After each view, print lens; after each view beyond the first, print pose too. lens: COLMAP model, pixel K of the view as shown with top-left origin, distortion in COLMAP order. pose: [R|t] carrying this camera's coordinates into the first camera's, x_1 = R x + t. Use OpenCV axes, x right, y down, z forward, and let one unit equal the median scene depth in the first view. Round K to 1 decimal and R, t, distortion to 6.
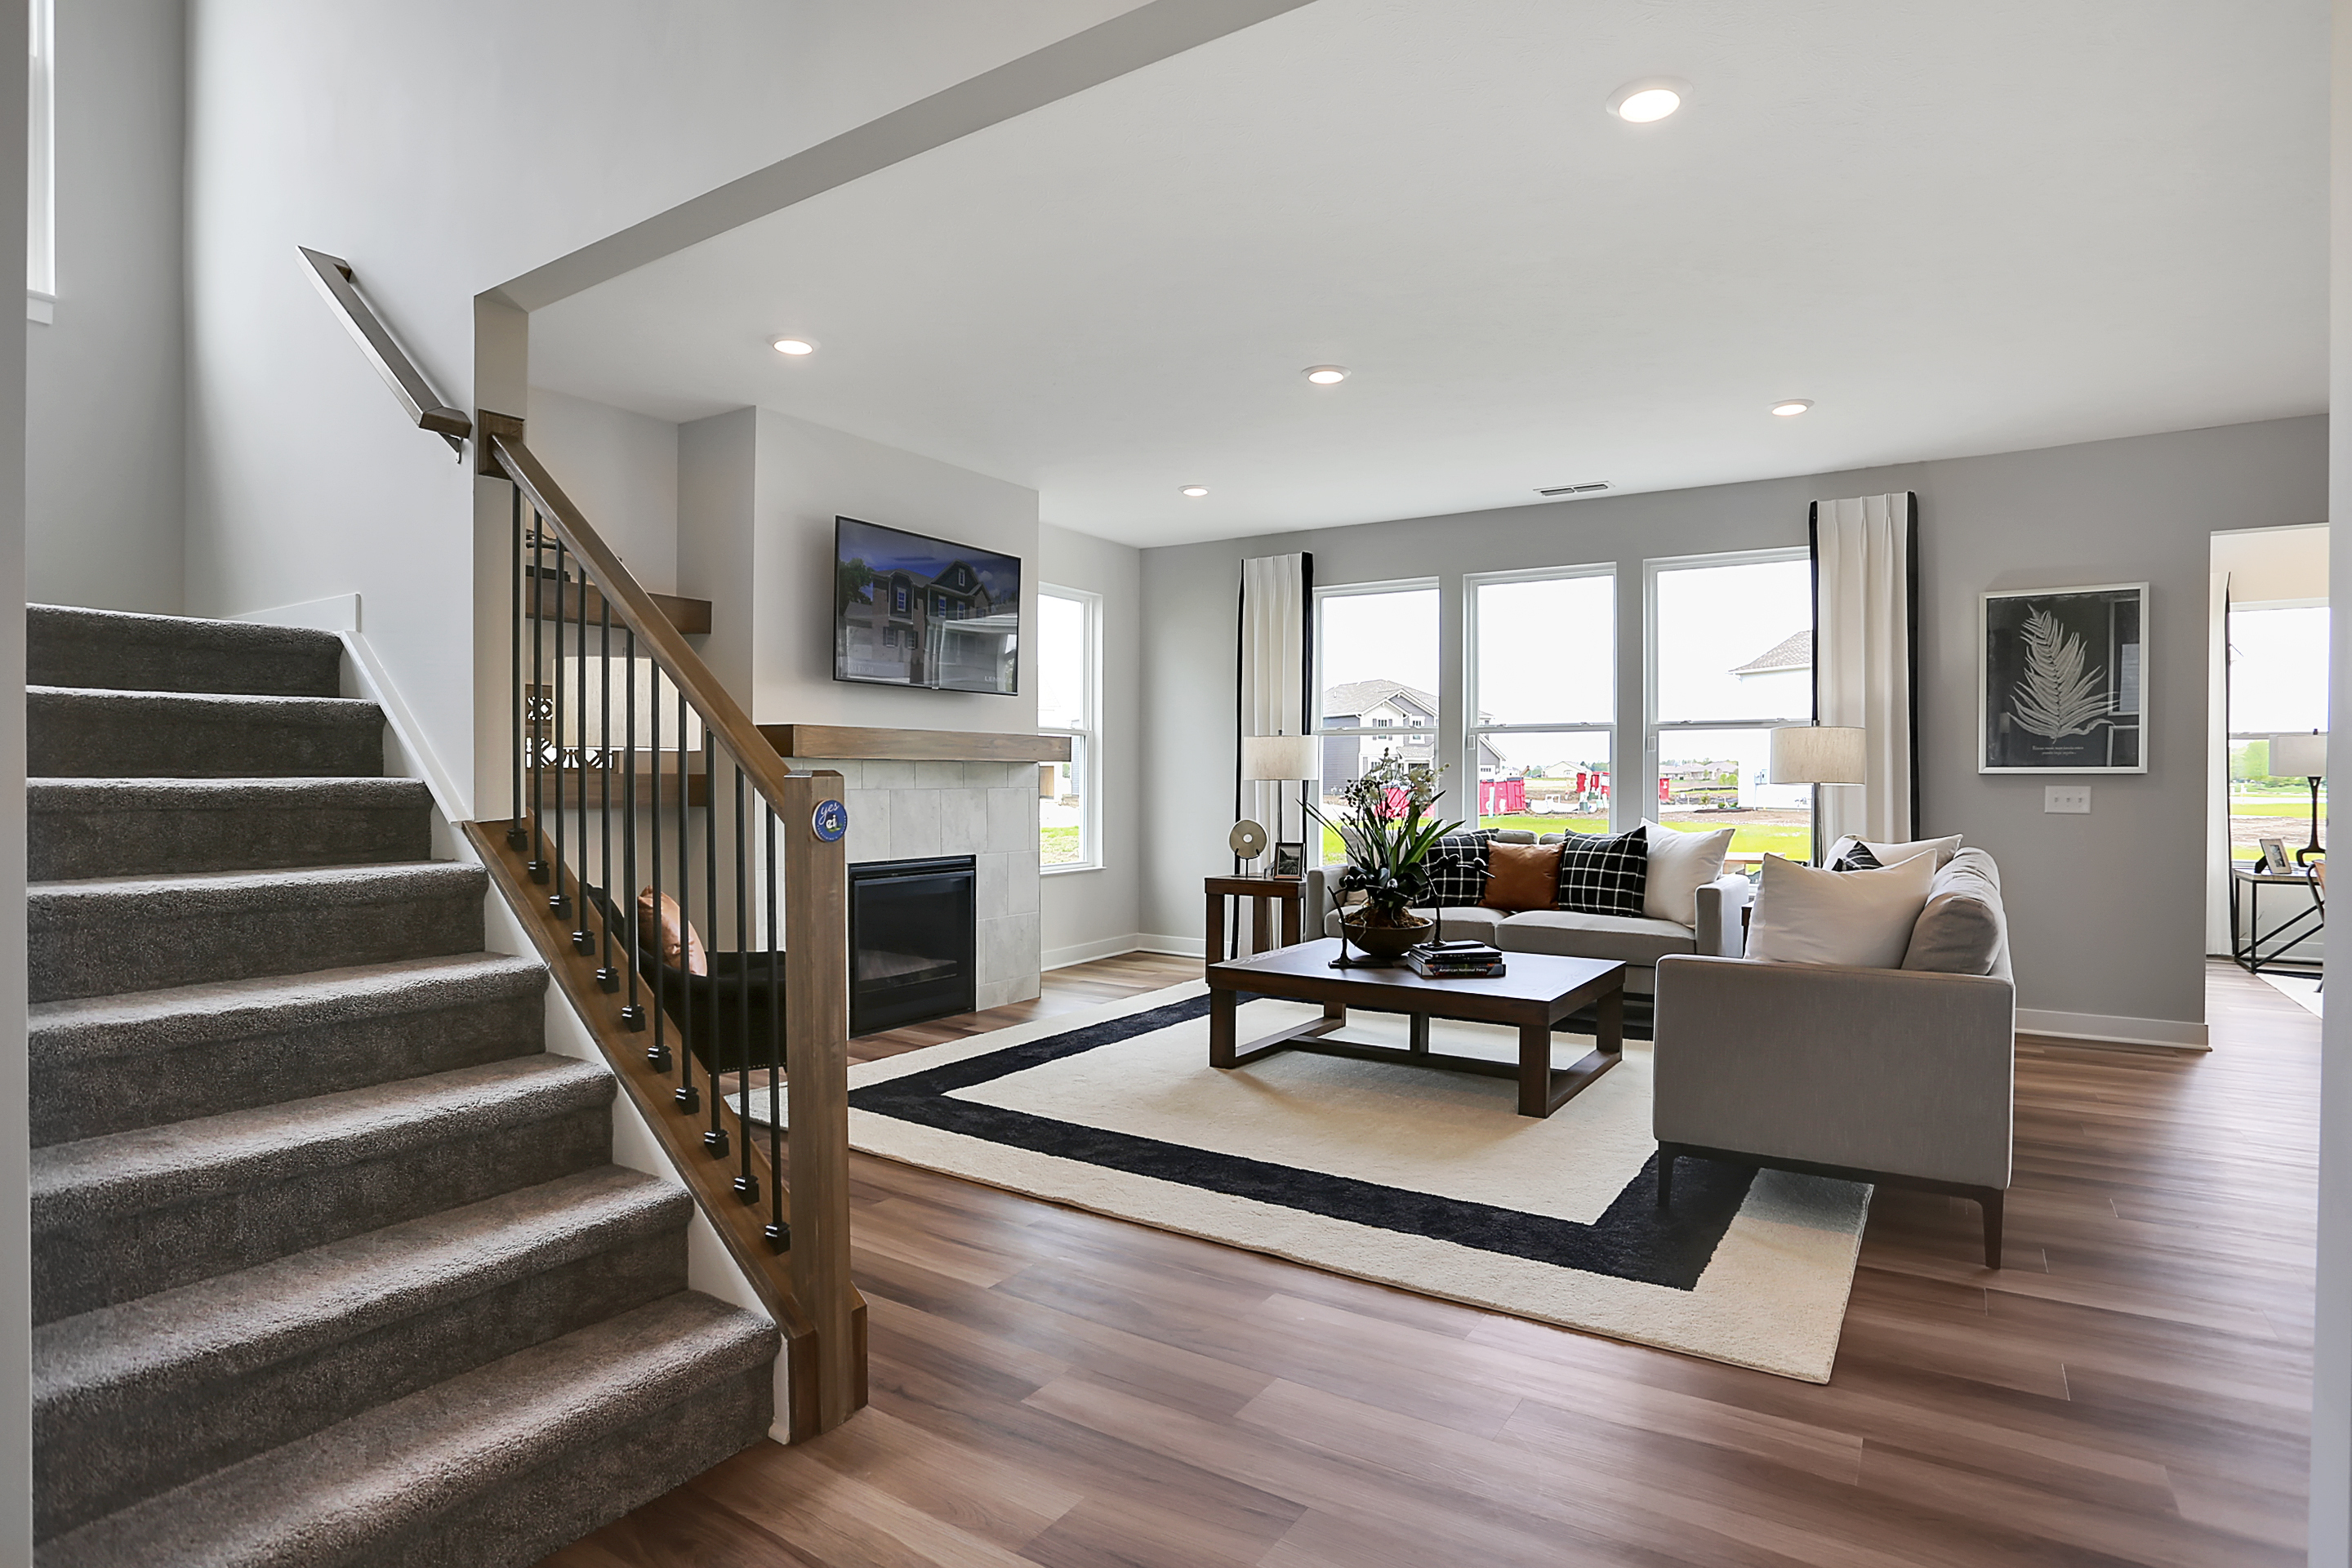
lens RADIAL K [[1230.0, 0, 1146.1], [0, 1230.0, 789.2], [0, 0, 1]] dist [-0.061598, -0.000114]
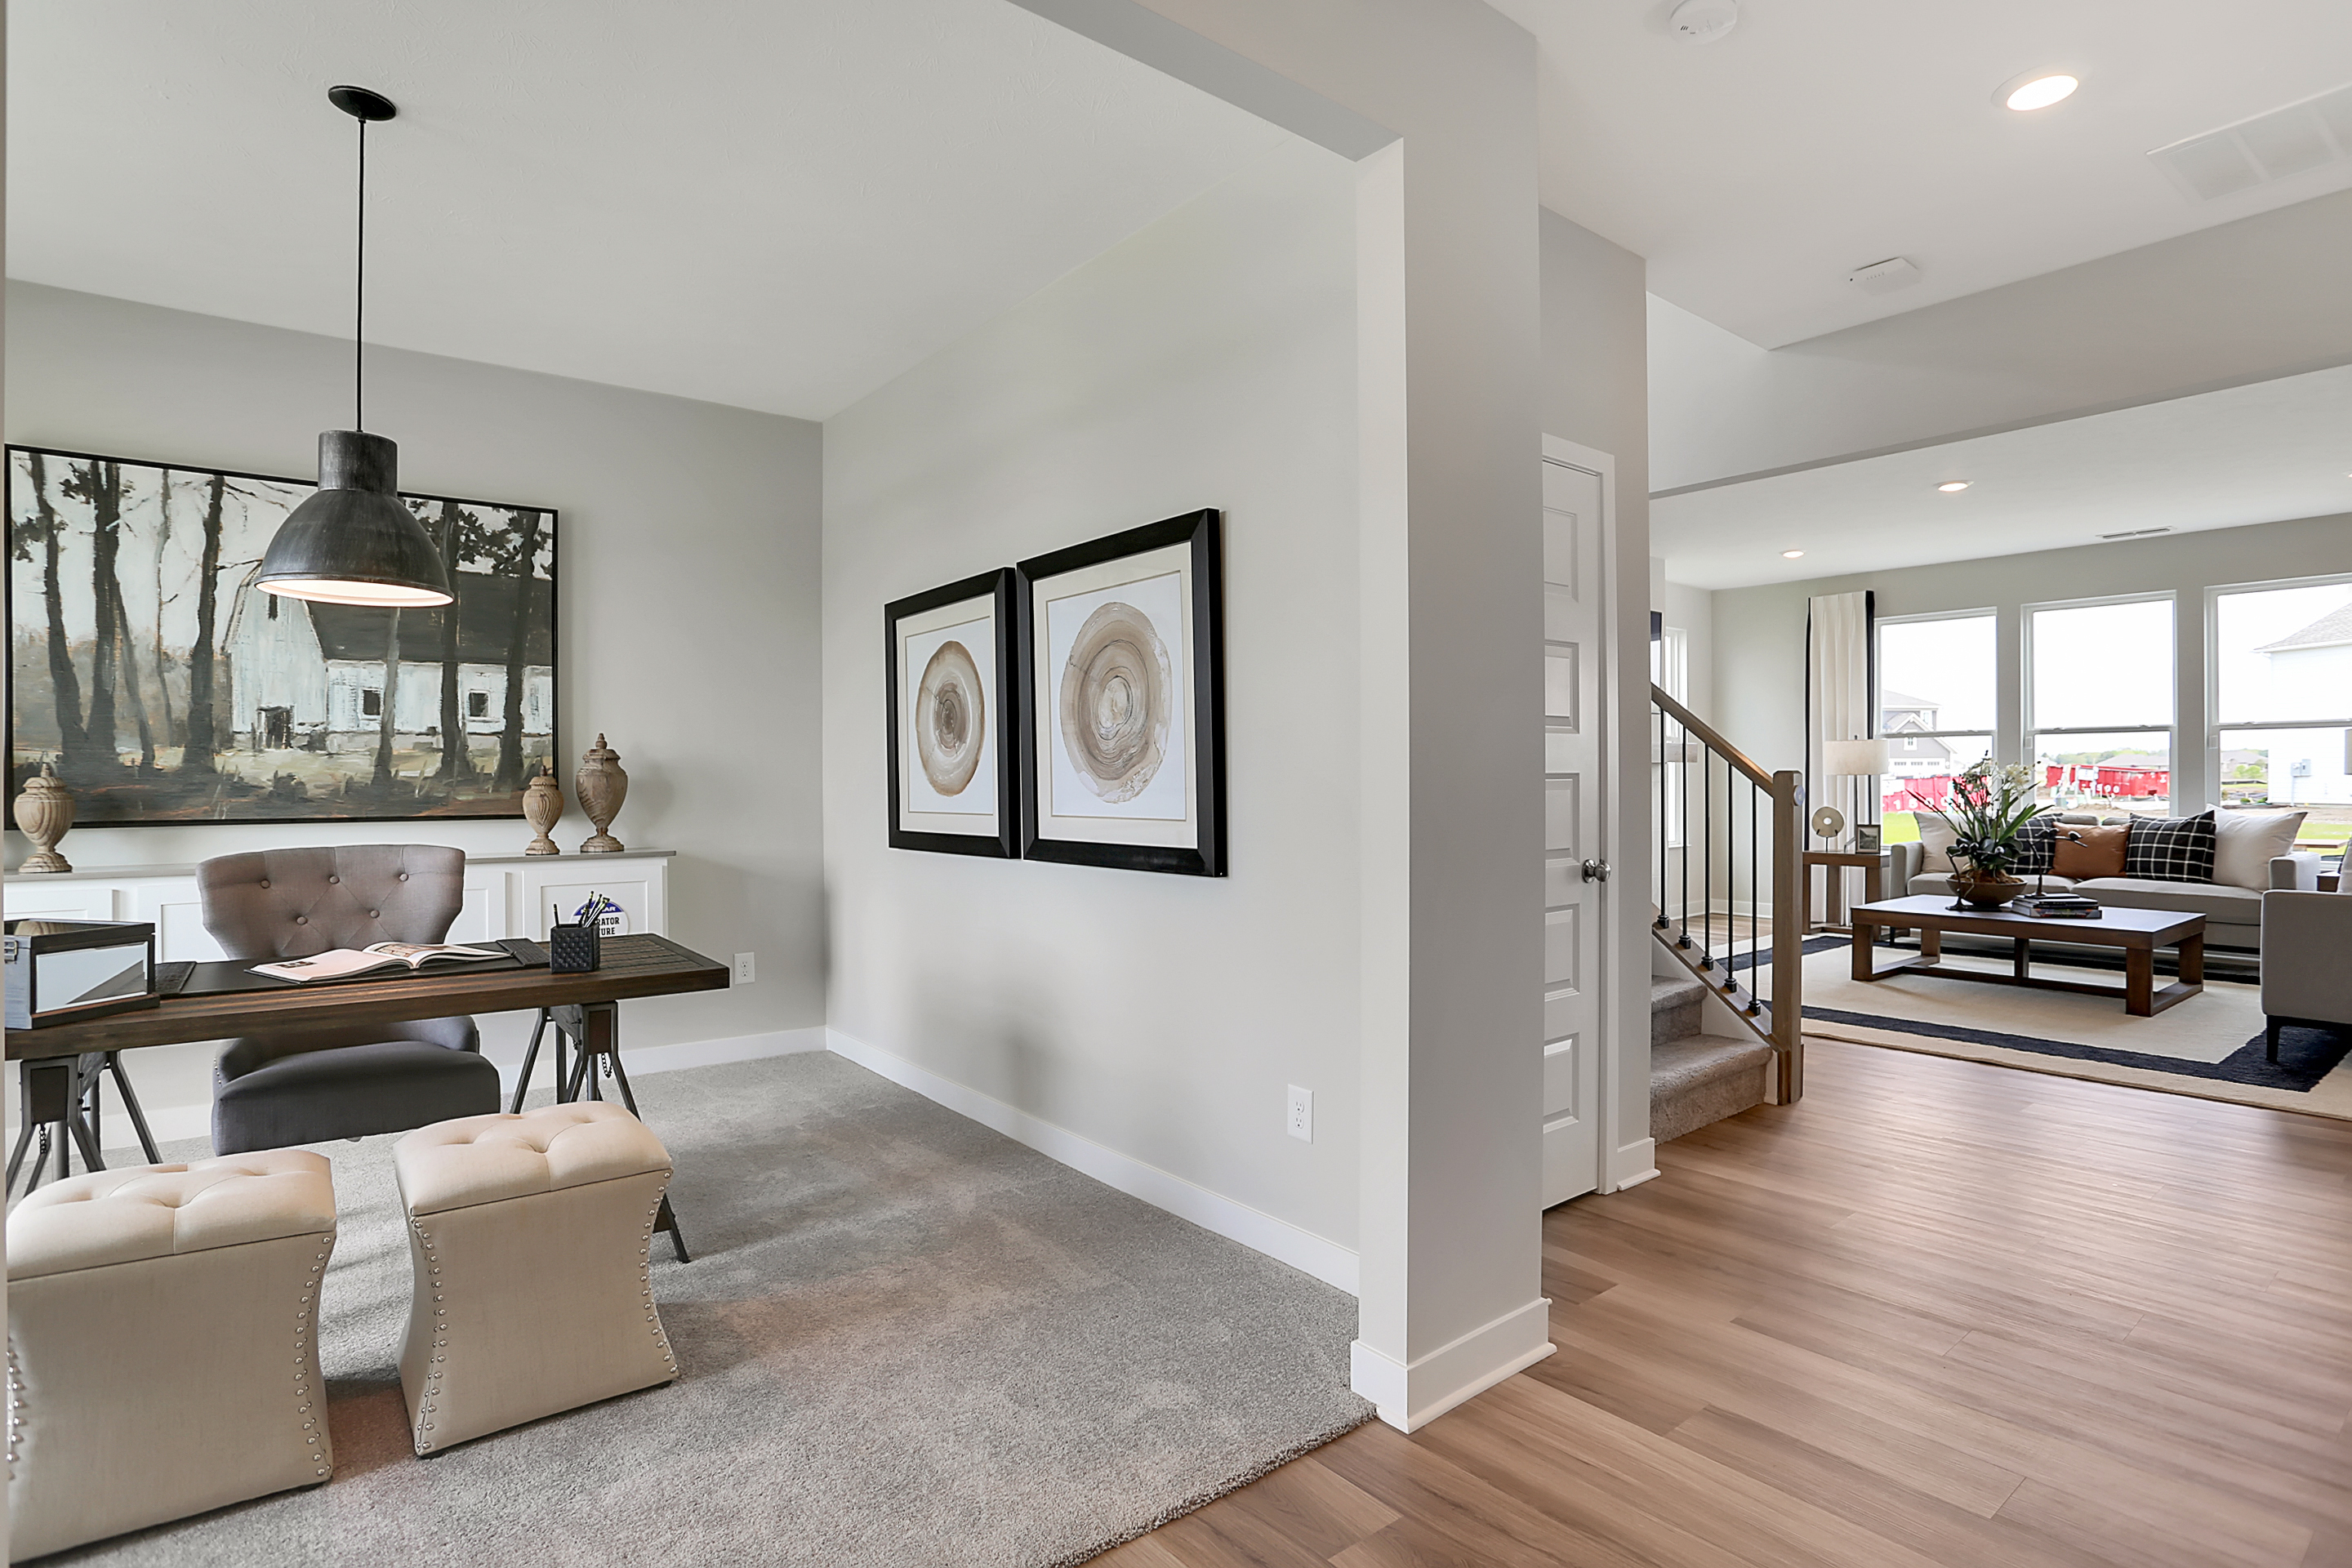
lens RADIAL K [[1214.0, 0, 1176.0], [0, 1214.0, 784.0], [0, 0, 1]] dist [-0.001506, 0.000909]
pose [[0.963033, -0.004109, -0.269352, -0.262780], [0.003393, 0.999989, -0.003124, 0.004103], [0.269362, 0.002094, 0.963037, -0.450484]]
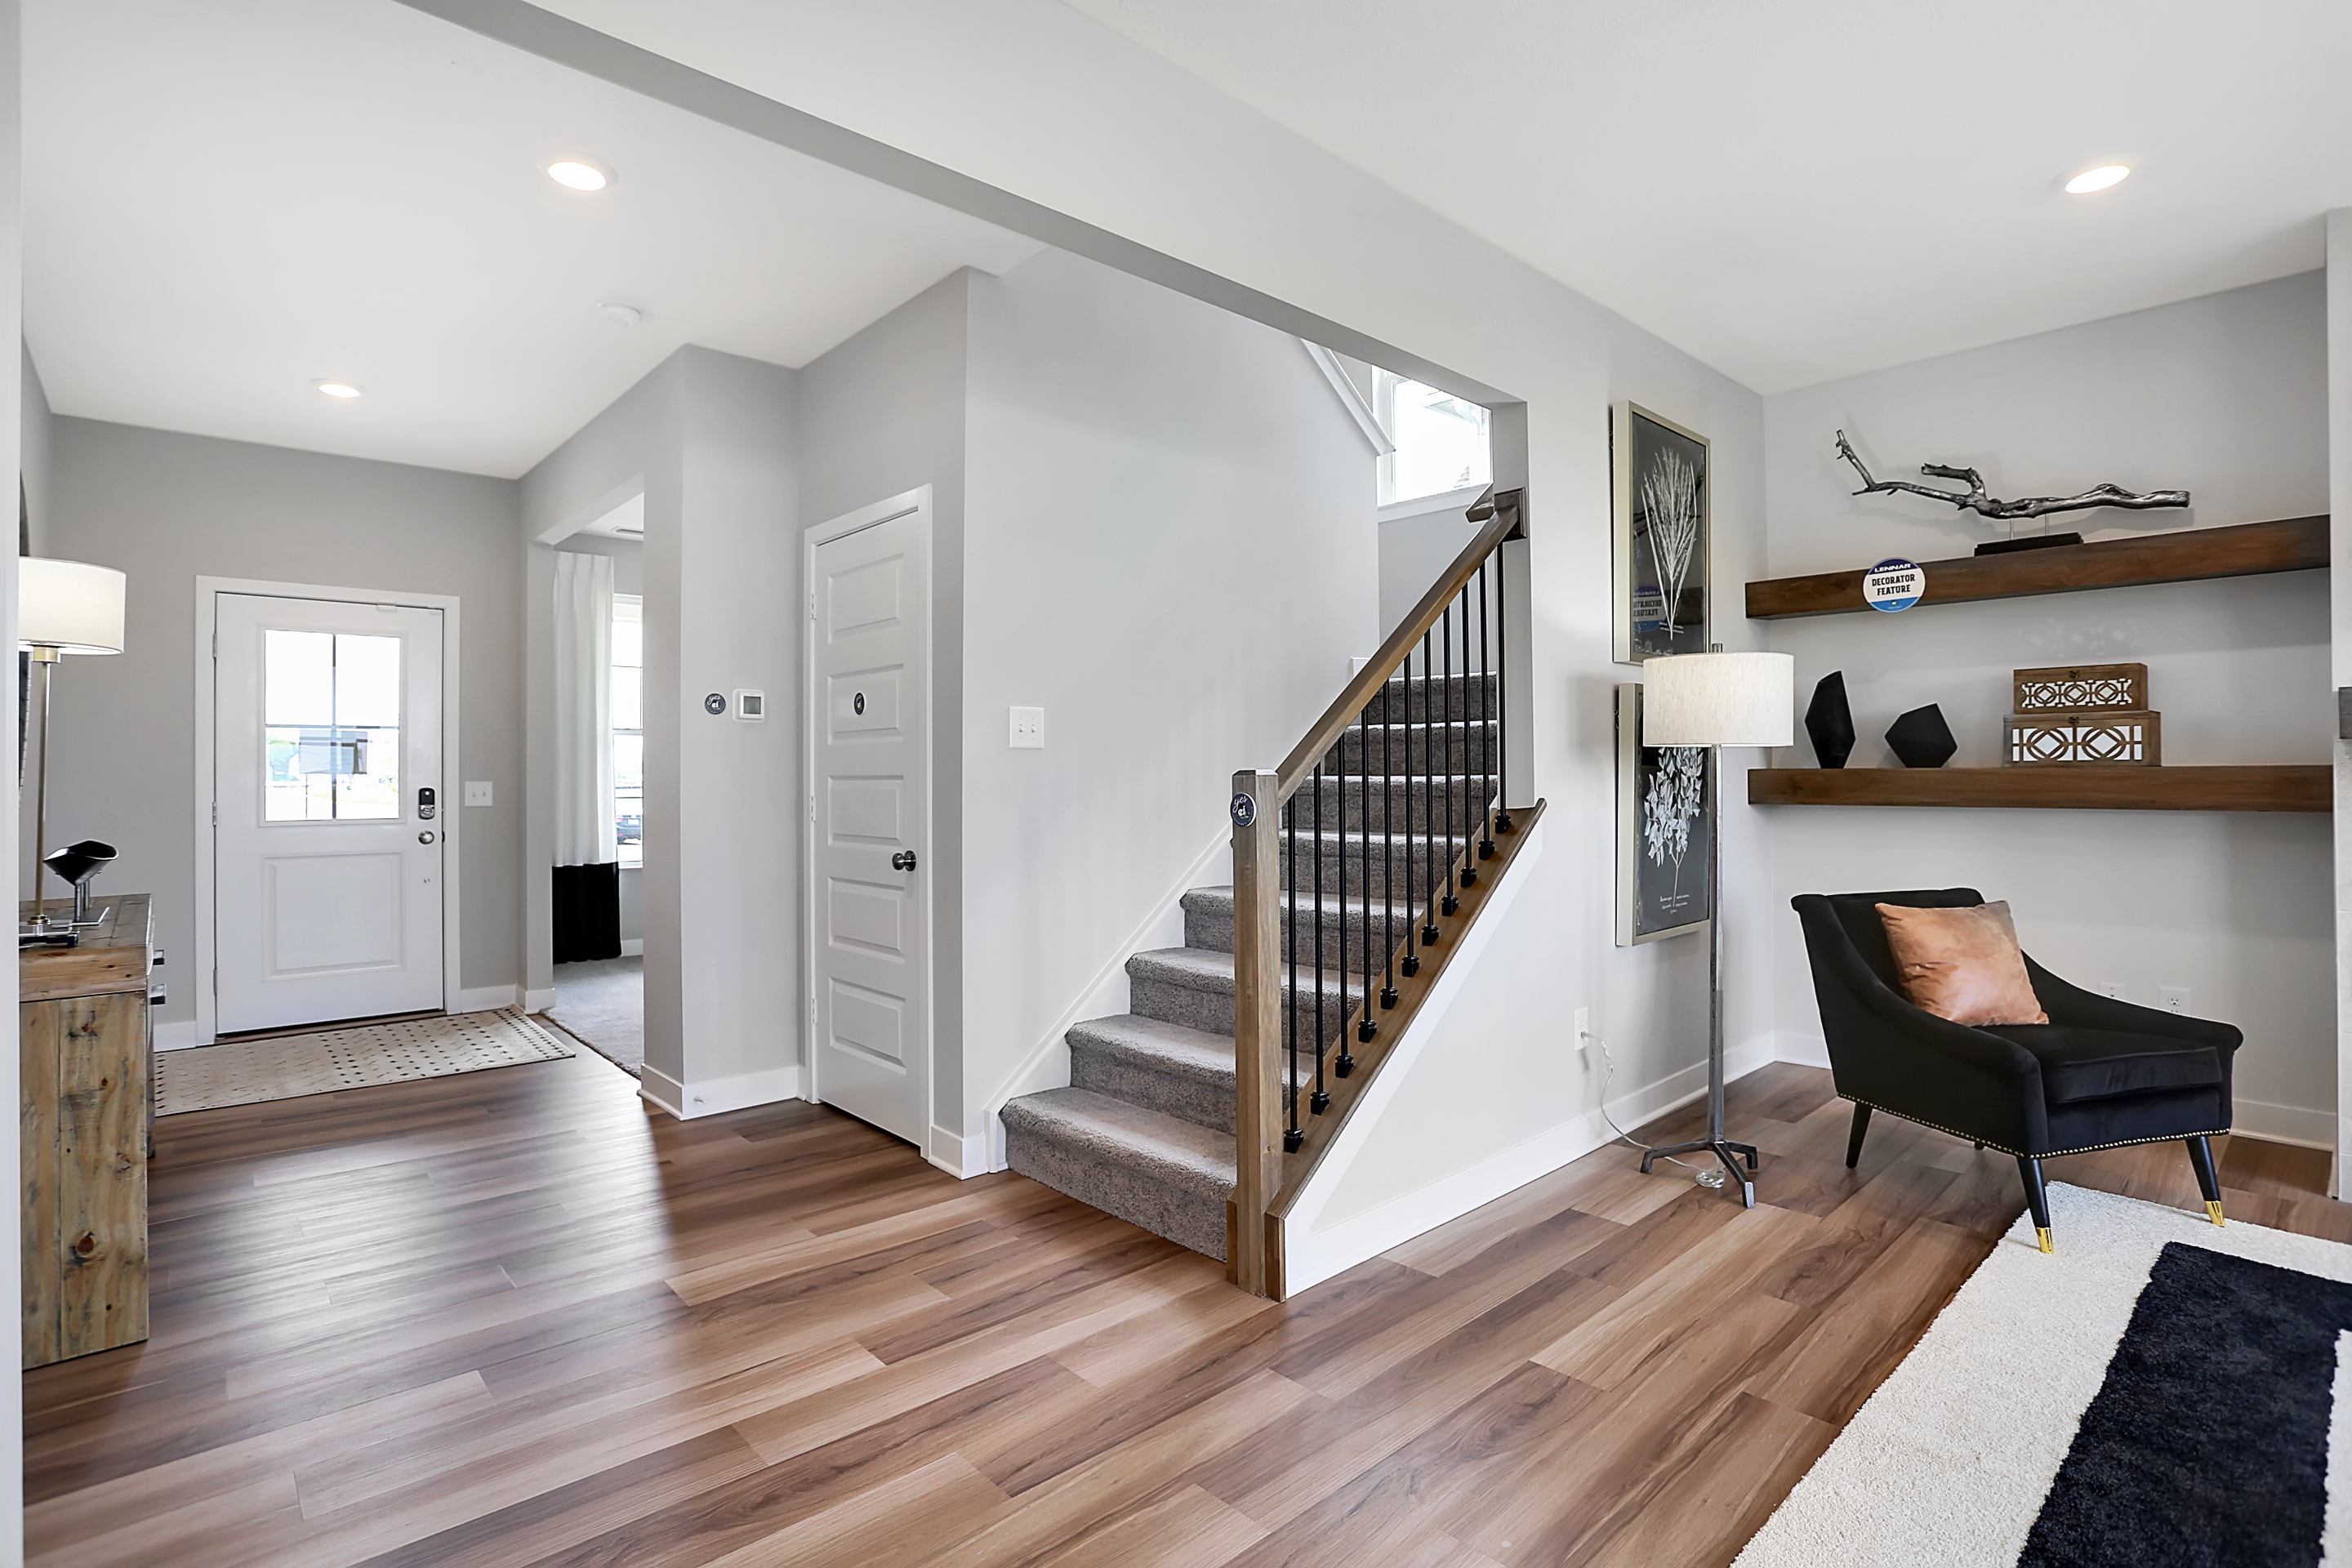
lens RADIAL K [[1118.7, 0, 1177.9], [0, 1118.7, 766.8], [0, 0, 1]] dist [-0.020694, 0.000113]
pose [[-0.234254, -0.007631, -0.972146, 0.345112], [-0.002083, 0.999971, -0.007348, -0.005377], [0.972173, 0.000304, -0.234263, 0.460467]]
